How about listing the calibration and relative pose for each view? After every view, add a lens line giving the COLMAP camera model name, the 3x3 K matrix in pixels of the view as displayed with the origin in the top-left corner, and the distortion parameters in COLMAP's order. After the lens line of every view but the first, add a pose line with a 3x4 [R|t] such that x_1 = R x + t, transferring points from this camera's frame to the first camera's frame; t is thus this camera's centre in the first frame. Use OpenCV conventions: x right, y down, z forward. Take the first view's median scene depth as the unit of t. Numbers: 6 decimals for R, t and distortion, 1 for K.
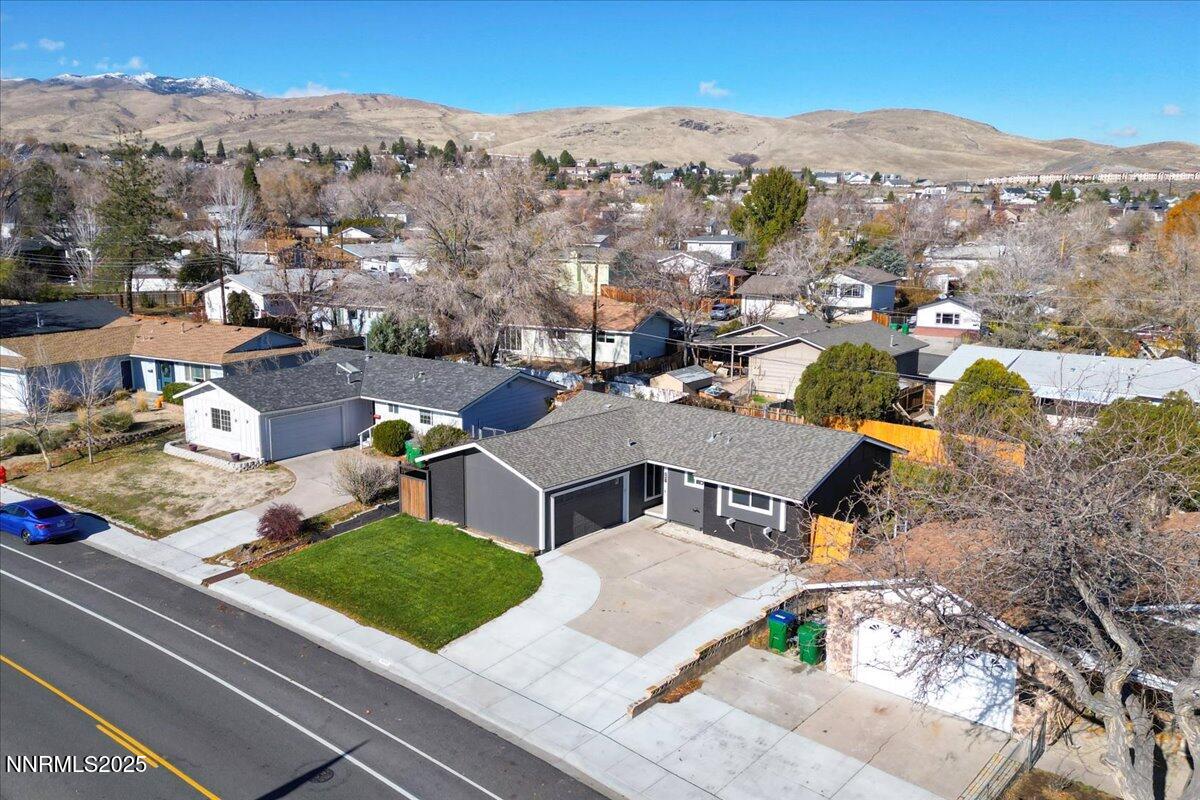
lens RADIAL K [[1010.8, 0, 577.2], [0, 1010.8, 402.7], [0, 0, 1]] dist [0.128037, -0.150484]
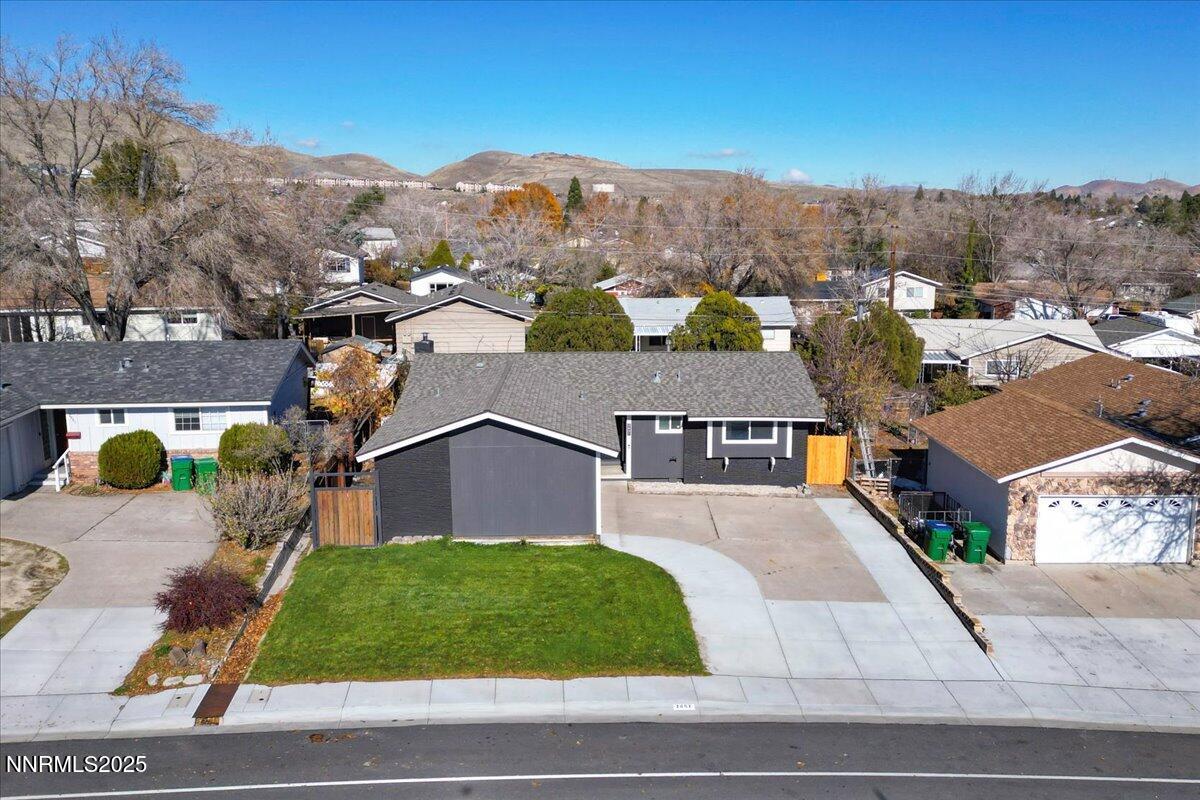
lens RADIAL K [[1017.0, 0, 616.4], [0, 1017.0, 393.8], [0, 0, 1]] dist [0.115929, -0.097960]
pose [[0.712555, -0.121155, 0.691076, -0.489292], [0.132194, 0.990520, 0.037349, 0.010994], [-0.689050, 0.064743, 0.721816, 0.381056]]
